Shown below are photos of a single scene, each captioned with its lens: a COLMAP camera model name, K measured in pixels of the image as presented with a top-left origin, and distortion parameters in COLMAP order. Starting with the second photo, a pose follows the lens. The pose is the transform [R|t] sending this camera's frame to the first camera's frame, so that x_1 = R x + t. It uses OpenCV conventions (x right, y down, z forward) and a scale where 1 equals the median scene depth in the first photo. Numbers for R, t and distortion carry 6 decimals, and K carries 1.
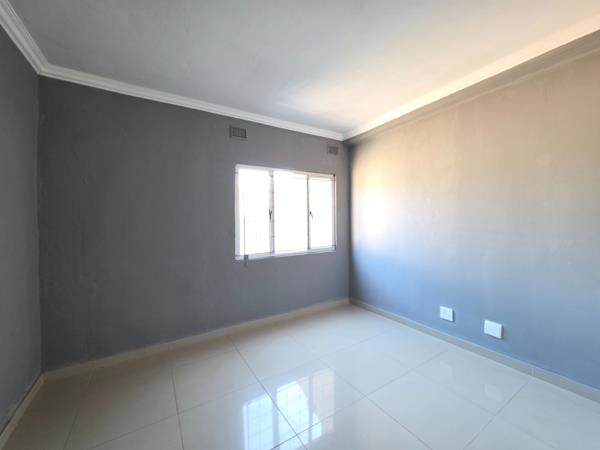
lens RADIAL K [[238.9, 0, 300.9], [0, 238.9, 222.2], [0, 0, 1]] dist [0.000445, -0.000022]
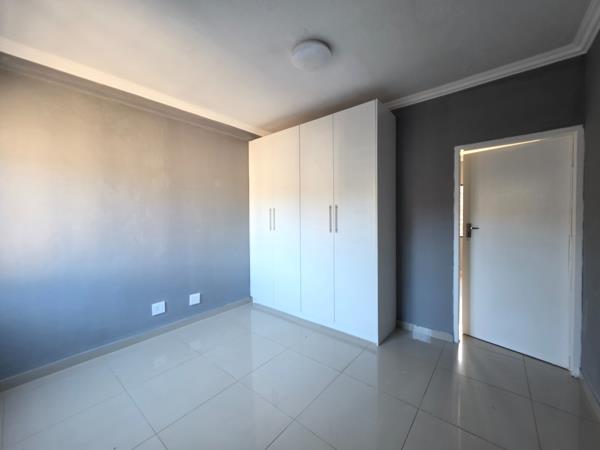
lens RADIAL K [[238.9, 0, 300.9], [0, 238.9, 222.2], [0, 0, 1]] dist [0.000445, -0.000022]
pose [[-0.307150, -0.004852, 0.951649, -0.580469], [0.021132, 0.999706, 0.011917, 0.005621], [-0.951427, 0.023770, -0.306957, 0.722930]]
